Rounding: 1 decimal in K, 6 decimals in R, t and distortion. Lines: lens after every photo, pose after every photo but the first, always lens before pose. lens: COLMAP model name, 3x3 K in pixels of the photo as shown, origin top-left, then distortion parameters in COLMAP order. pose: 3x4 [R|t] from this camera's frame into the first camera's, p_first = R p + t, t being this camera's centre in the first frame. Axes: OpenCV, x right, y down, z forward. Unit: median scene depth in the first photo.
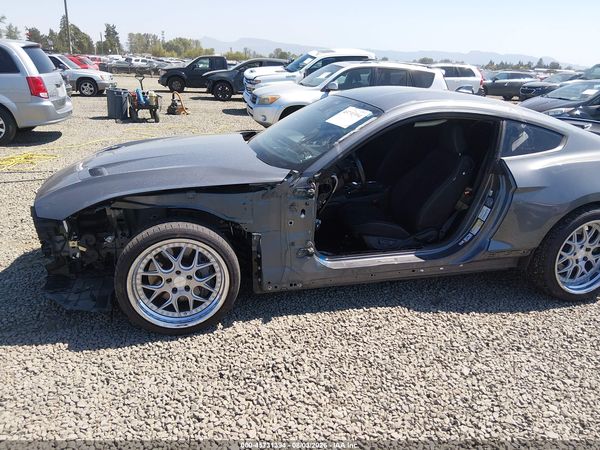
lens RADIAL K [[451.9, 0, 300.0], [0, 451.9, 225.0], [0, 0, 1]] dist [0.072586, -0.126874]
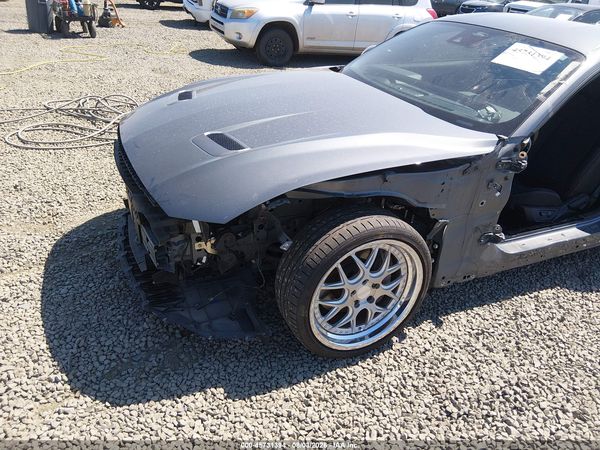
lens RADIAL K [[457.4, 0, 300.0], [0, 457.4, 225.0], [0, 0, 1]] dist [0.105670, -0.185341]
pose [[0.982860, -0.048041, 0.177986, -0.445461], [0.017882, 0.985740, 0.167320, -0.100719], [-0.183486, -0.161270, 0.969704, 0.271947]]
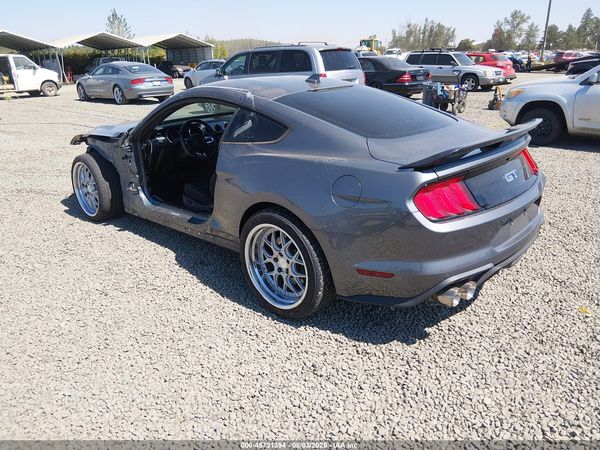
lens RADIAL K [[451.9, 0, 300.0], [0, 451.9, 225.0], [0, 0, 1]] dist [0.072586, -0.126874]
pose [[0.568209, 0.243306, -0.786092, 1.431421], [-0.237868, 0.963071, 0.126146, -0.139262], [0.787755, 0.115309, 0.605100, 0.534267]]
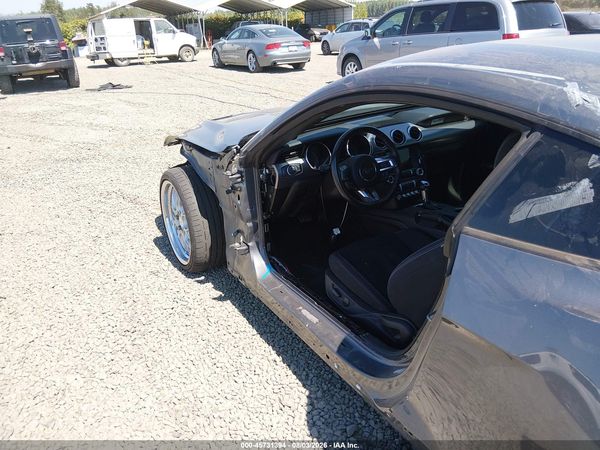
lens RADIAL K [[451.9, 0, 300.0], [0, 451.9, 225.0], [0, 0, 1]] dist [0.072586, -0.126874]
pose [[0.322439, 0.341528, -0.882832, 0.730089], [-0.269972, 0.927088, 0.260046, -0.211044], [0.907275, 0.154491, 0.391132, 0.743014]]
